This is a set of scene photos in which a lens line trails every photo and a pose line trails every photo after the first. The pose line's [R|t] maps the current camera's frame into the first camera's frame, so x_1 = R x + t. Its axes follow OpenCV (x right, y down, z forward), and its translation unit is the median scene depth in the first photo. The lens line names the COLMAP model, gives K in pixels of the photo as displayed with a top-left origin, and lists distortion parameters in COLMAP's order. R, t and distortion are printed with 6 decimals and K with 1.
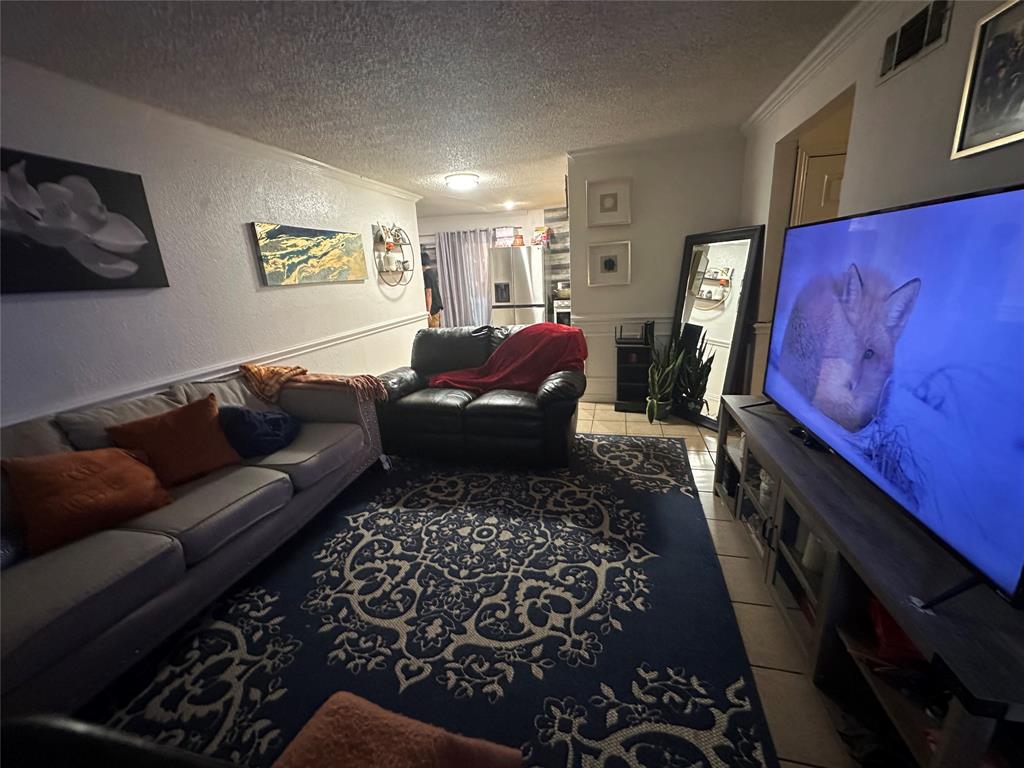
lens RADIAL K [[411.4, 0, 514.2], [0, 411.4, 383.2], [0, 0, 1]] dist [-0.001221, -0.000234]
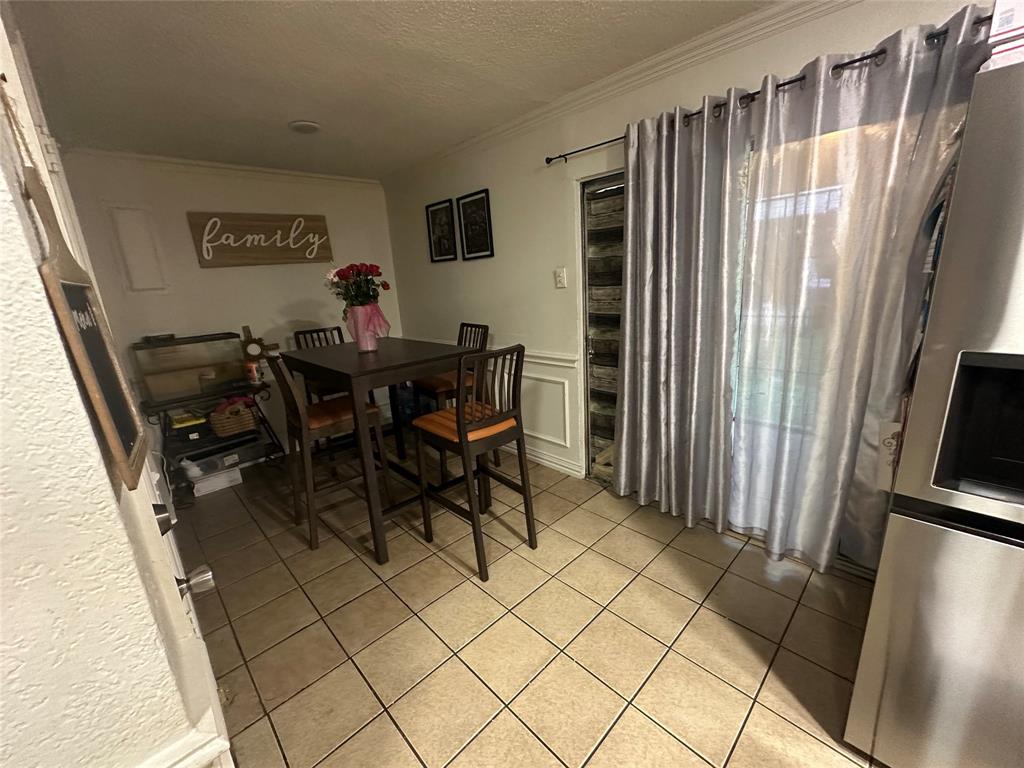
lens RADIAL K [[411.4, 0, 510.3], [0, 411.4, 384.9], [0, 0, 1]] dist [-0.001221, -0.000234]
pose [[0.854215, 0.126740, -0.504235, -0.097827], [-0.123329, 0.991547, 0.040298, -0.199788], [0.505080, 0.027764, 0.862626, 0.739069]]
